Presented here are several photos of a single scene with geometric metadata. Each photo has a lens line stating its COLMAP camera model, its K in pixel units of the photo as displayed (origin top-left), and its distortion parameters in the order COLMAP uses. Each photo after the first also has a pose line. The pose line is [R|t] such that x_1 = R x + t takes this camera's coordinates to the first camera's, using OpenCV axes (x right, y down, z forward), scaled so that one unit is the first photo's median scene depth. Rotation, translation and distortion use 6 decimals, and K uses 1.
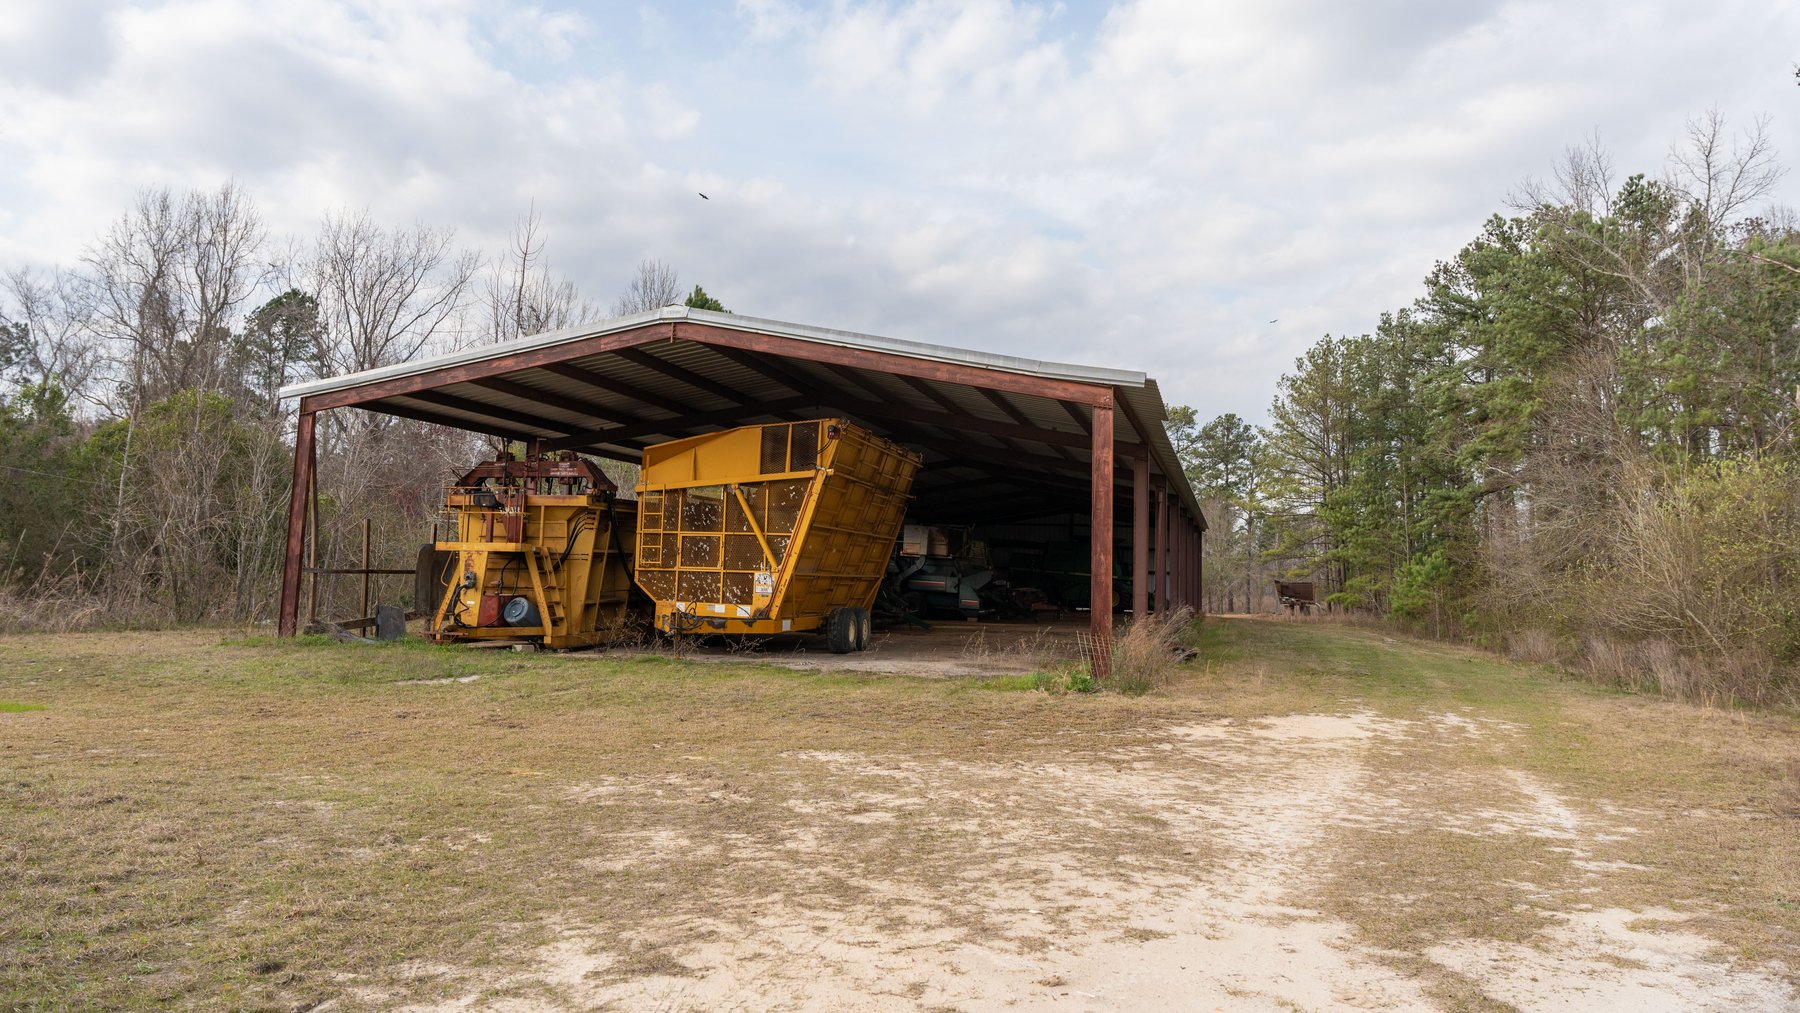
lens RADIAL K [[1152.5, 0, 900.0], [0, 1152.5, 506.5], [0, 0, 1]] dist [0.003699, 0.000410]
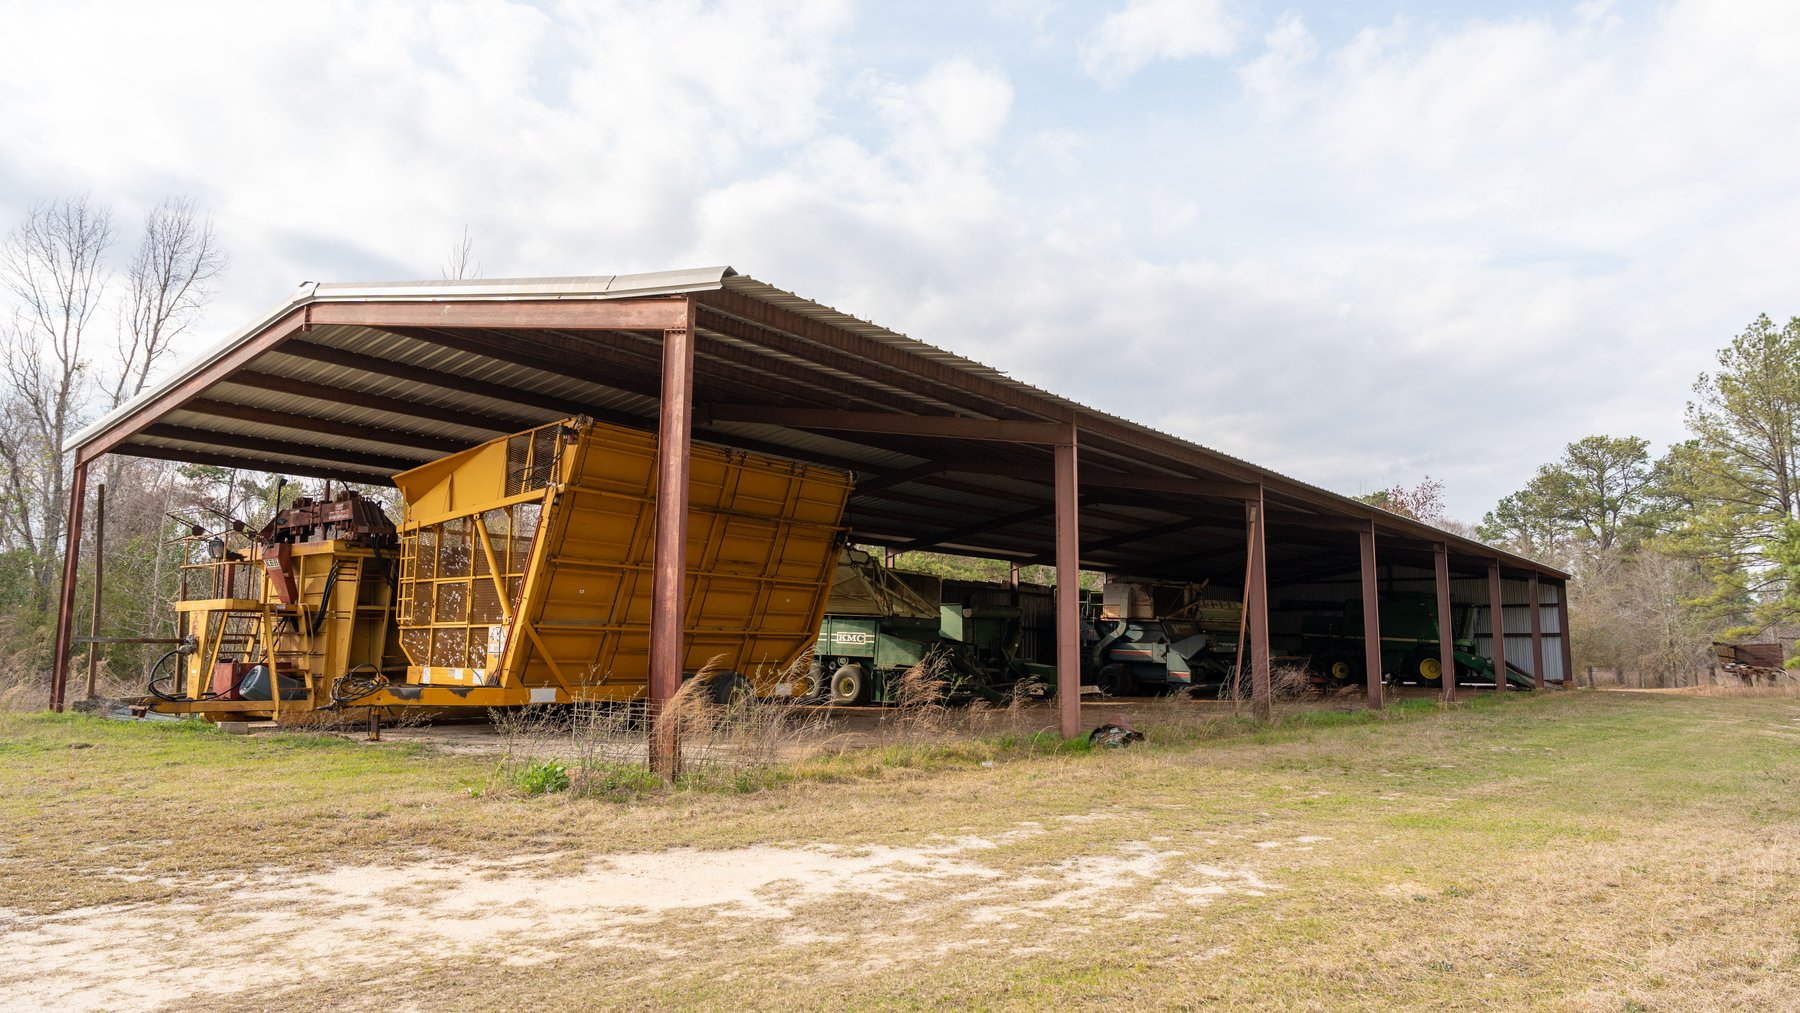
lens RADIAL K [[1152.5, 0, 900.0], [0, 1152.5, 506.5], [0, 0, 1]] dist [0.003699, 0.000410]
pose [[0.931909, -0.069707, -0.355931, 0.398919], [0.043602, 0.995772, -0.080856, 0.050800], [0.360062, 0.059831, 0.931008, 0.368336]]
